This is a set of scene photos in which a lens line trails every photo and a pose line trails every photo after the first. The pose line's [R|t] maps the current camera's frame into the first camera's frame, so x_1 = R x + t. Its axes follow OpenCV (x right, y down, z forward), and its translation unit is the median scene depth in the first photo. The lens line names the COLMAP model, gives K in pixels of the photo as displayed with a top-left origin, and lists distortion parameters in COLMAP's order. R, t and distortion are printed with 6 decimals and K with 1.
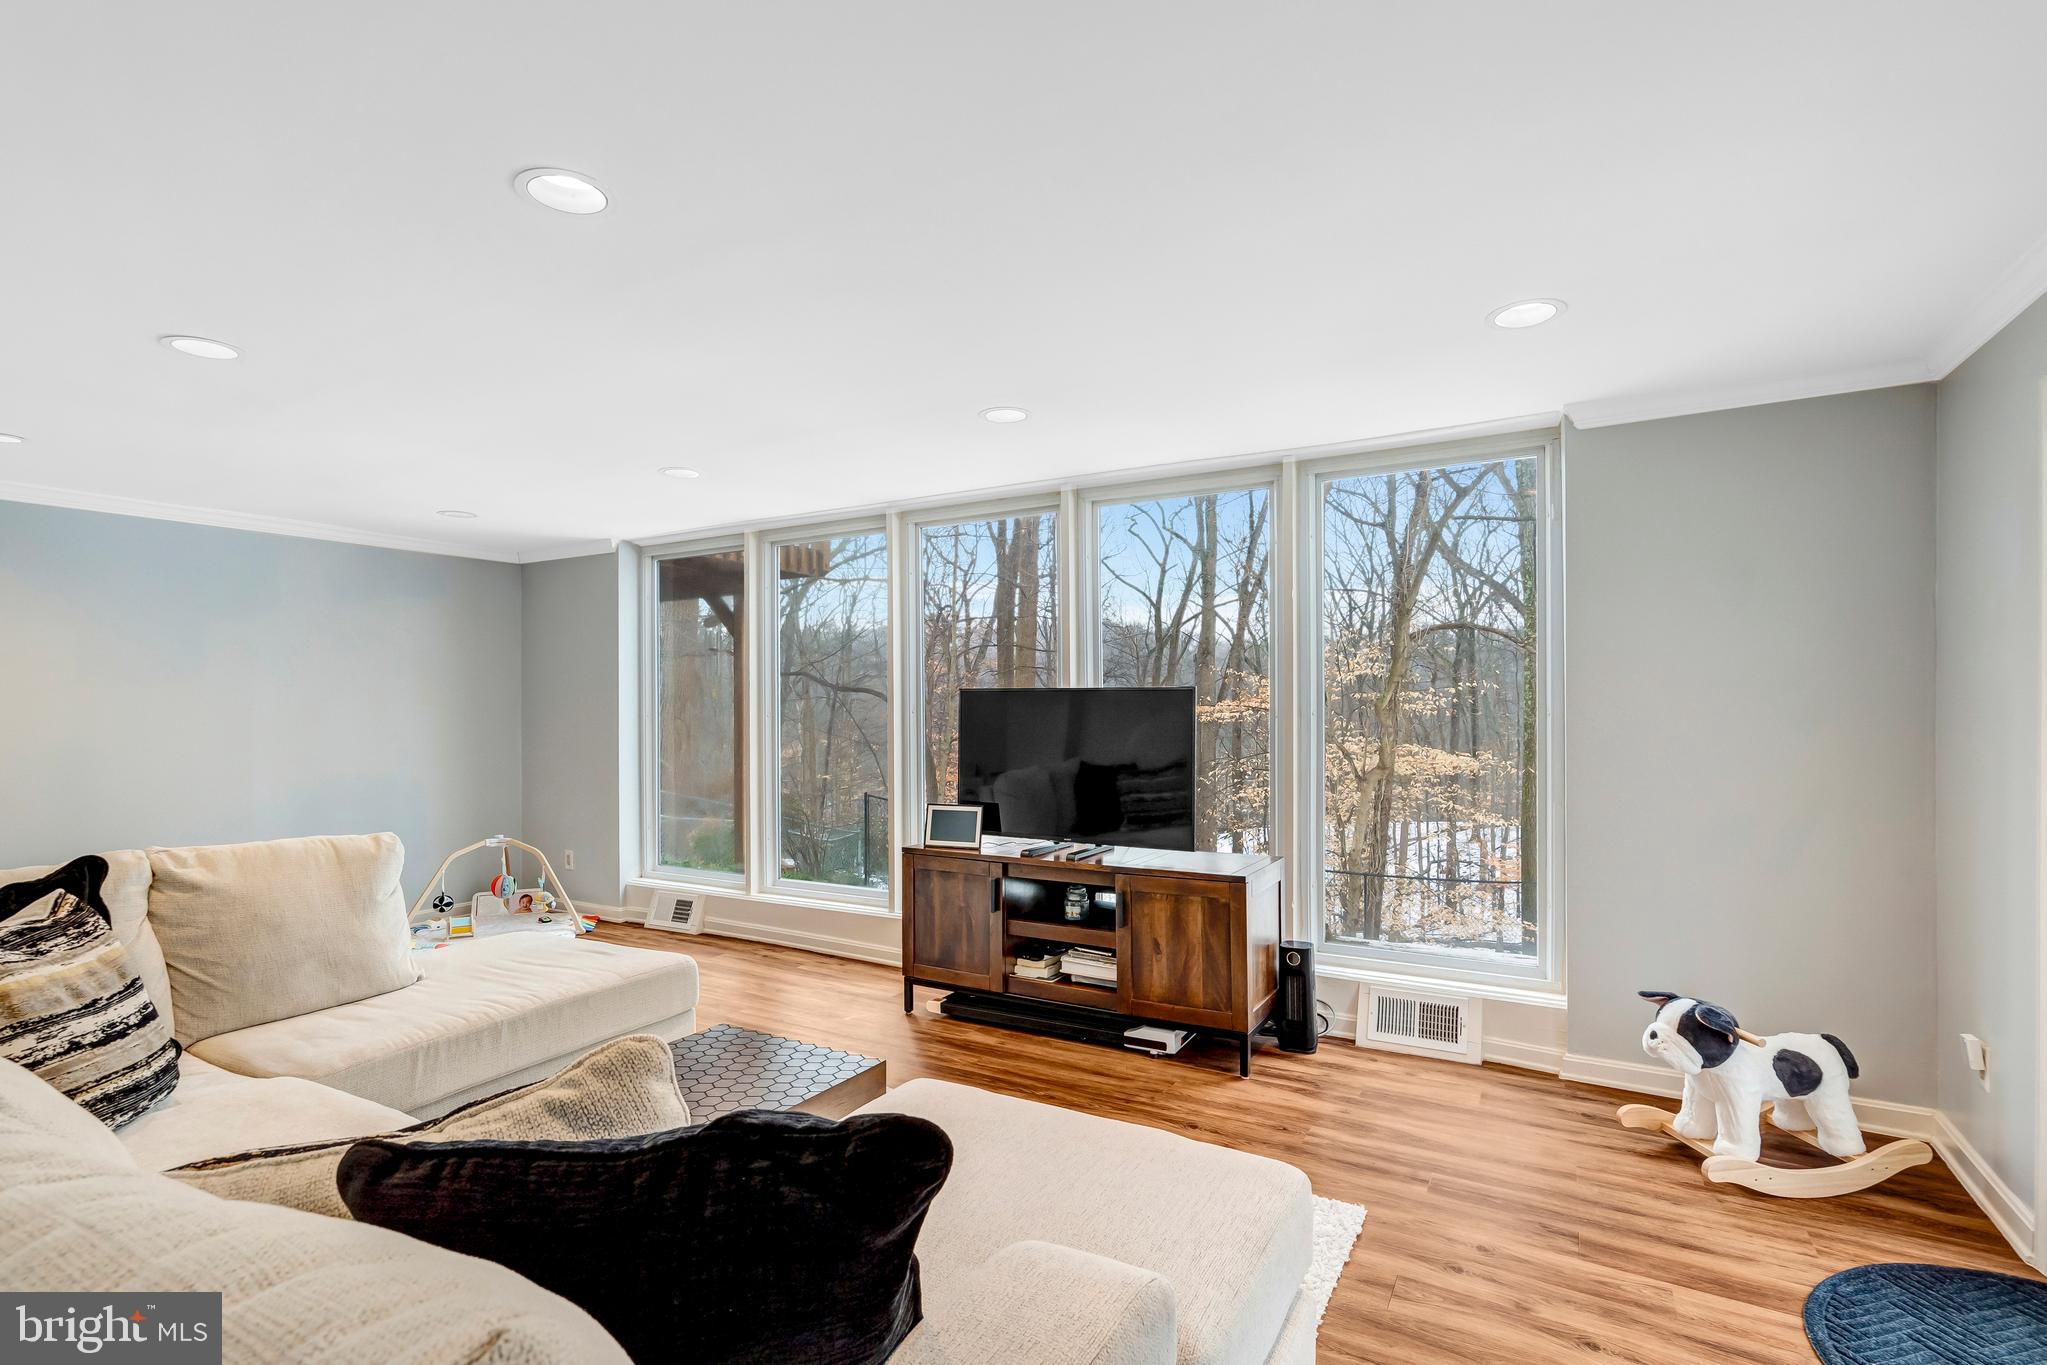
lens RADIAL K [[950.9, 0, 1032.4], [0, 950.9, 698.0], [0, 0, 1]] dist [-0.004185, 0.003999]
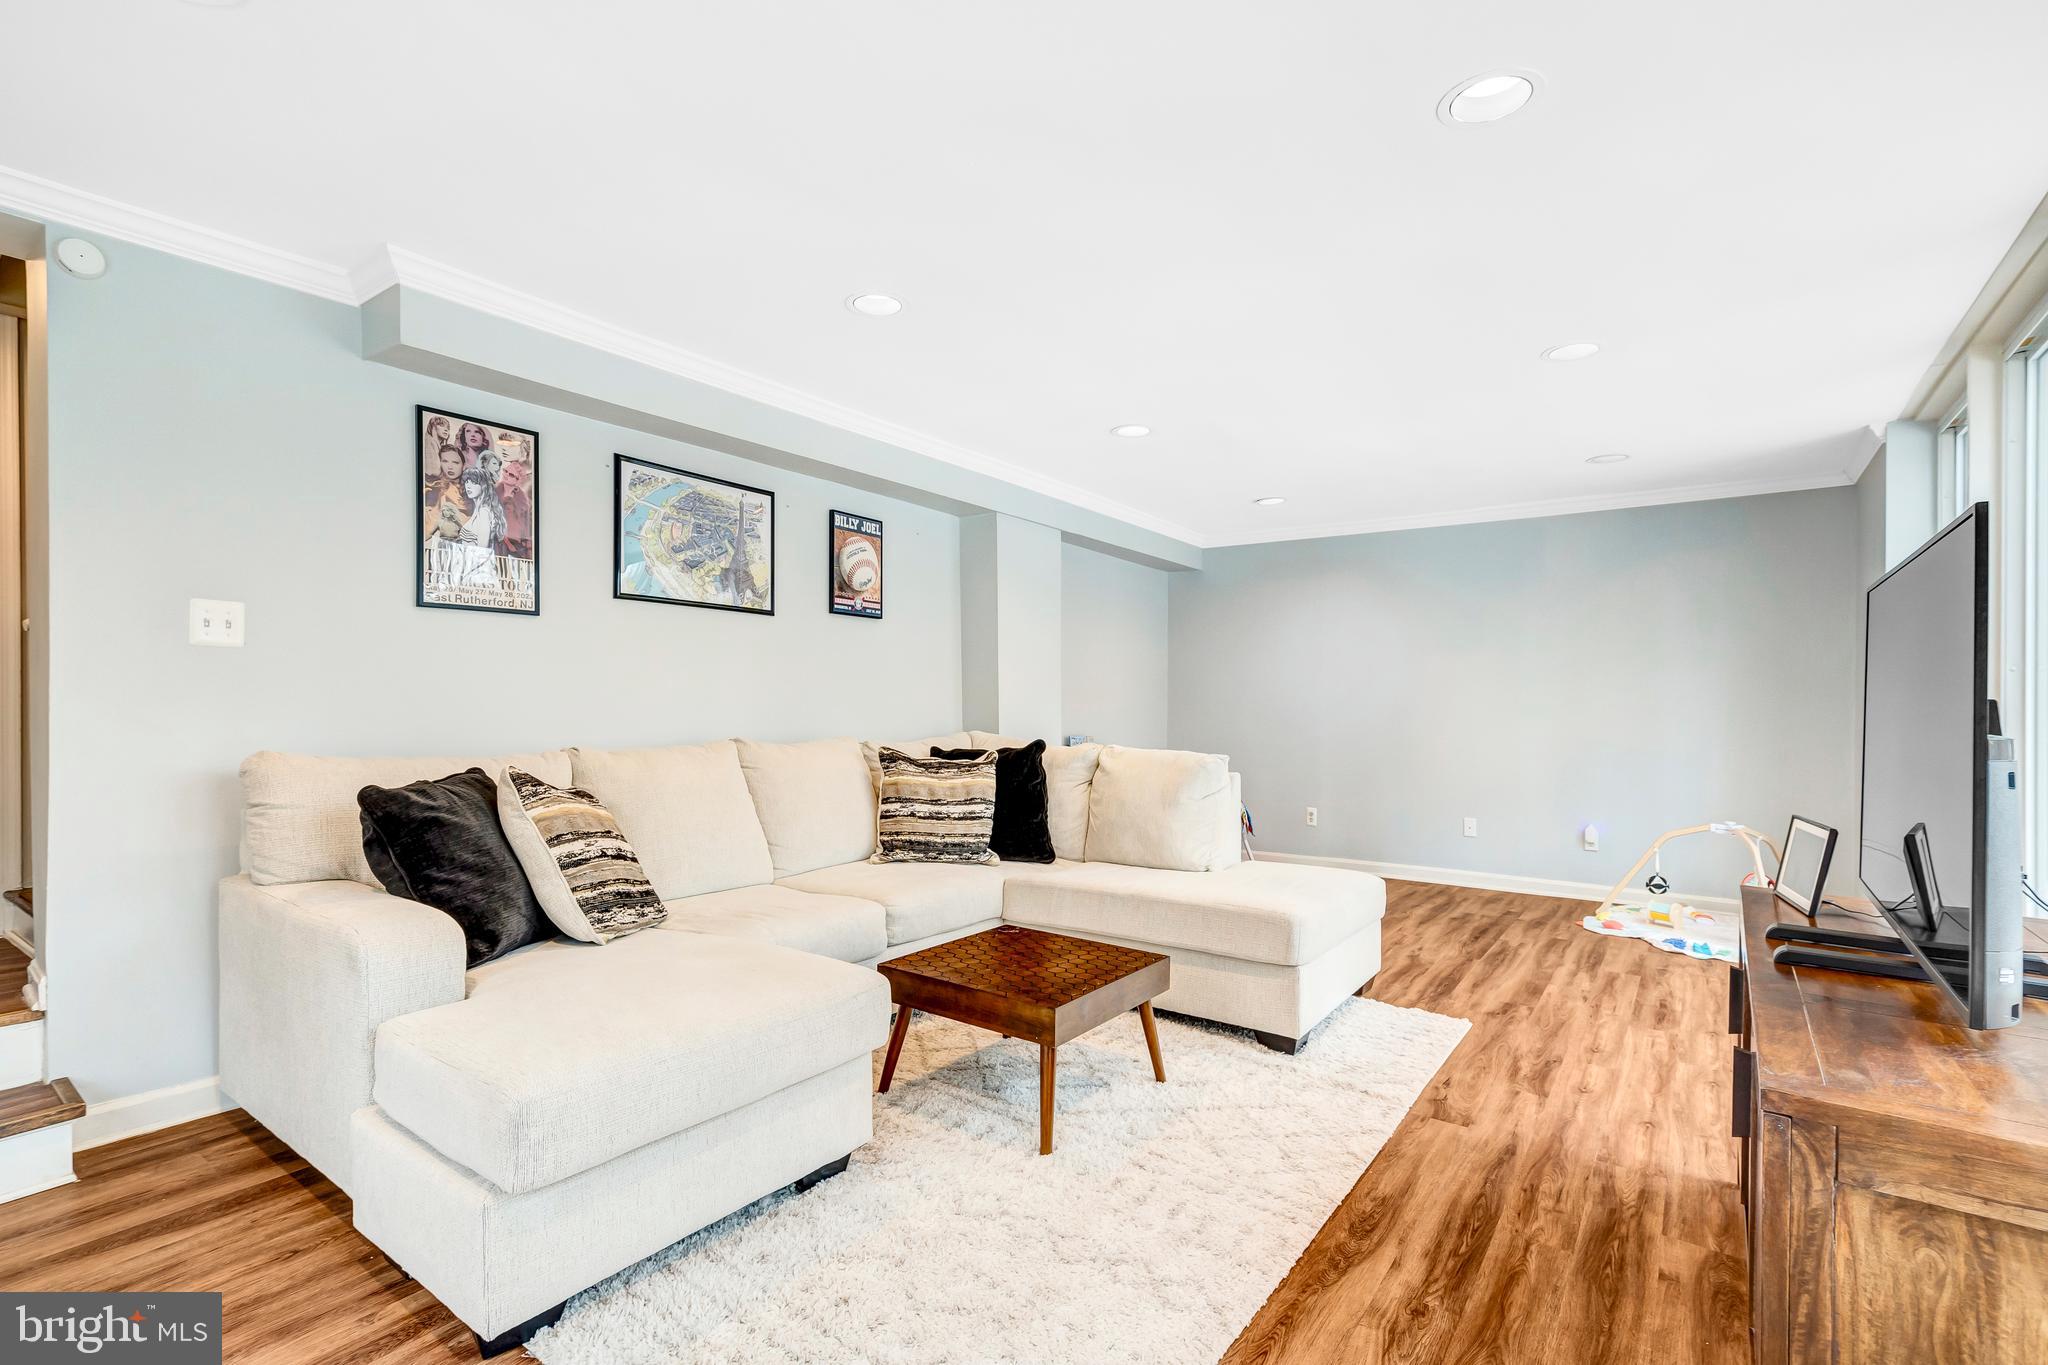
lens RADIAL K [[951.4, 0, 1016.1], [0, 951.4, 697.0], [0, 0, 1]] dist [-0.004185, 0.003999]
pose [[-0.110990, -0.004954, -0.993809, 0.582433], [0.001686, 0.999985, -0.005173, 0.067057], [0.993820, -0.002250, -0.110980, 0.818498]]
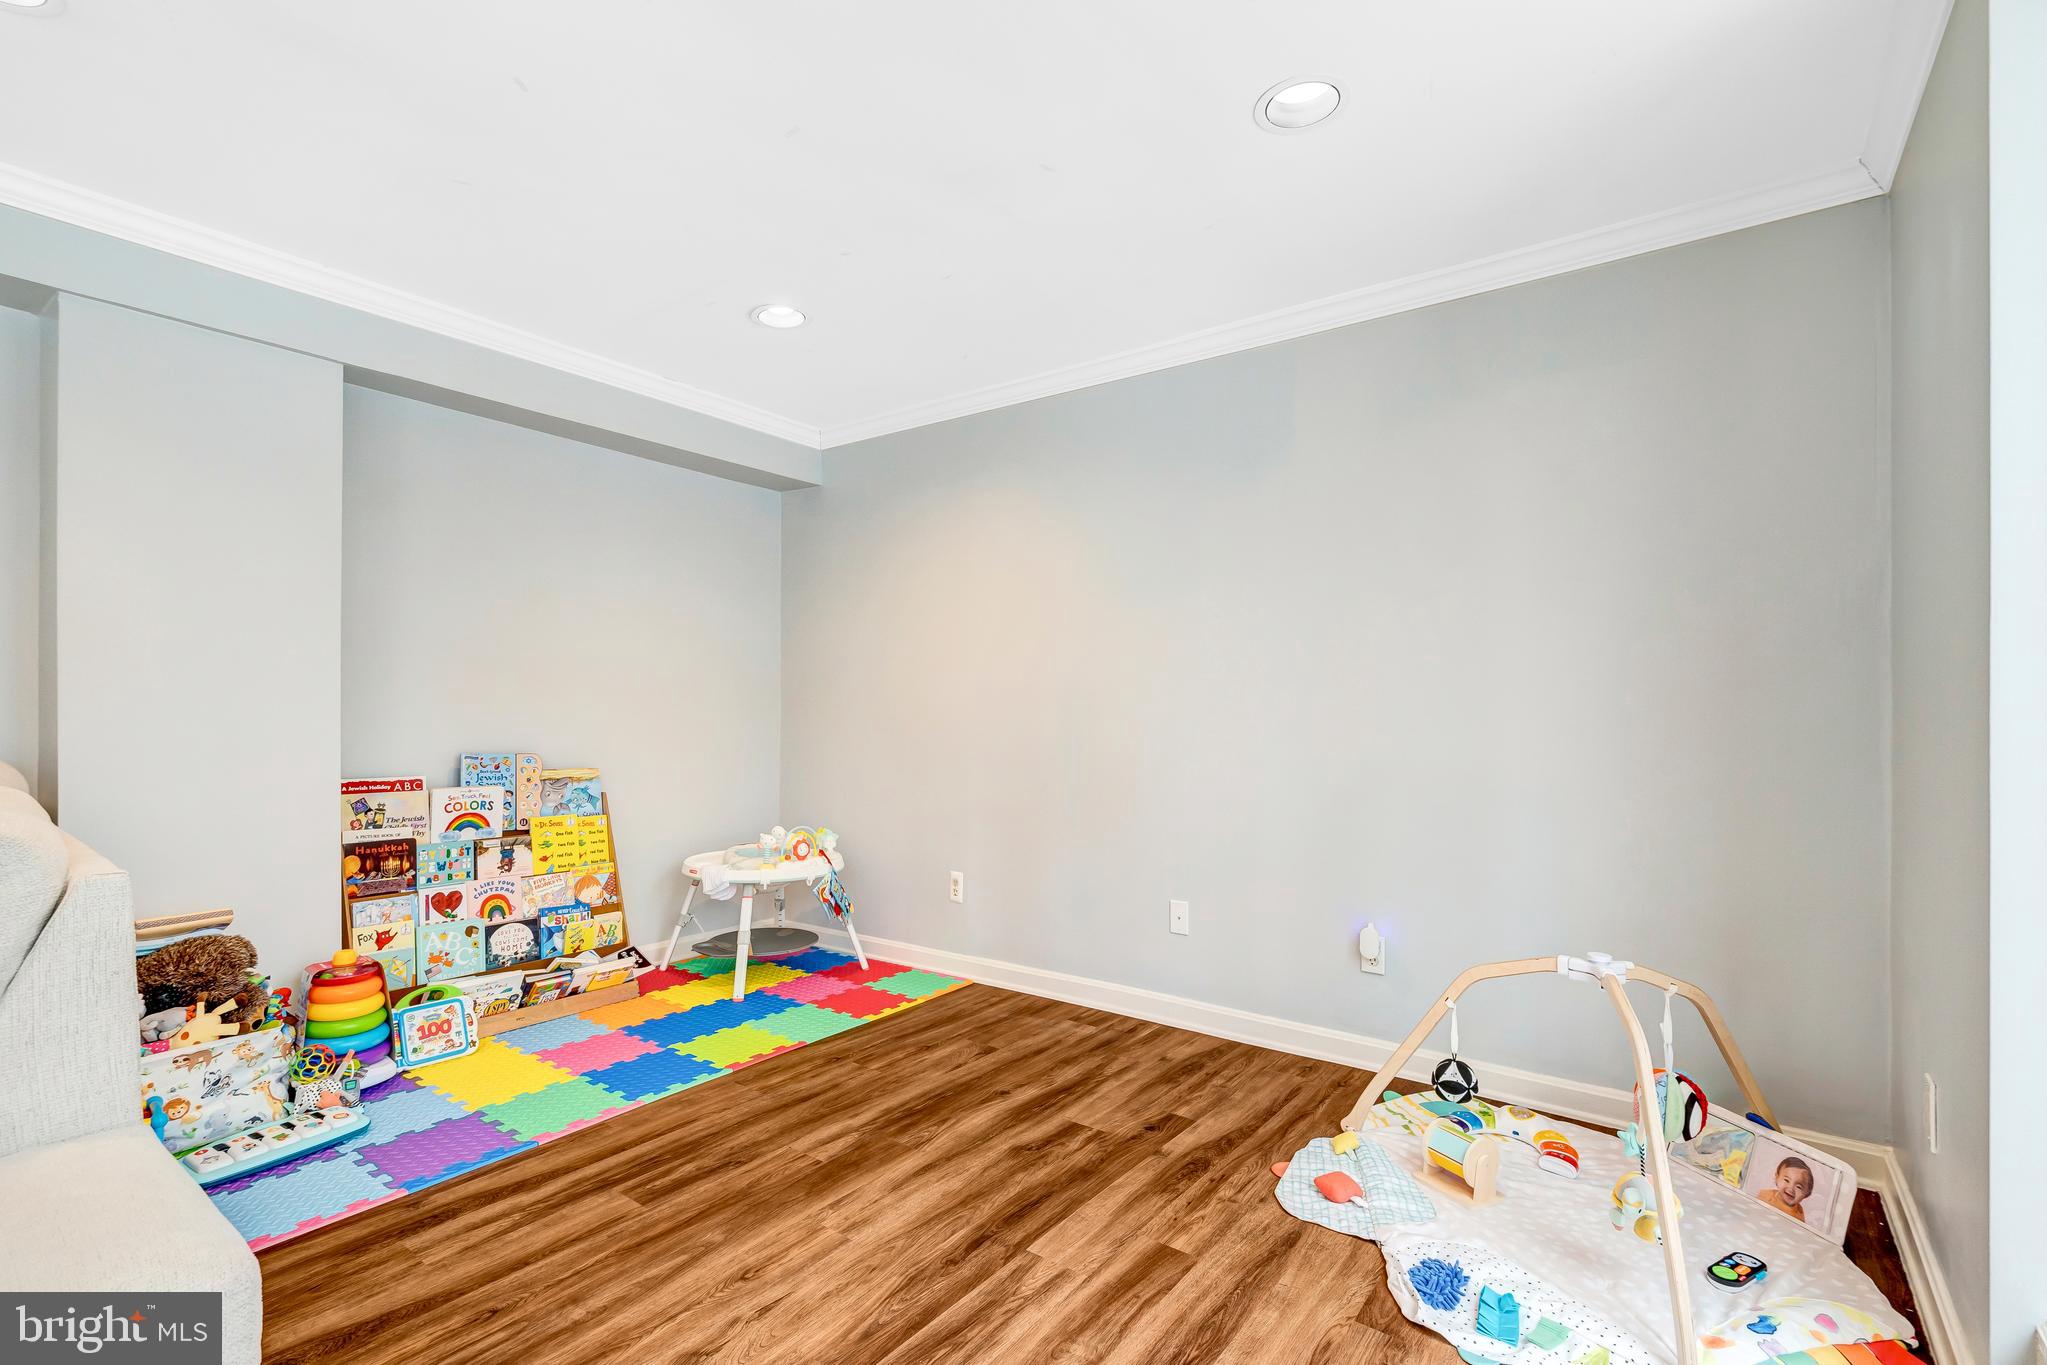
lens RADIAL K [[950.9, 0, 1015.1], [0, 950.9, 698.9], [0, 0, 1]] dist [-0.004185, 0.003999]
pose [[-0.126135, -0.008361, -0.991978, -0.304202], [0.006535, 0.999936, -0.009259, 0.086342], [0.991992, -0.007650, -0.126072, 1.434254]]
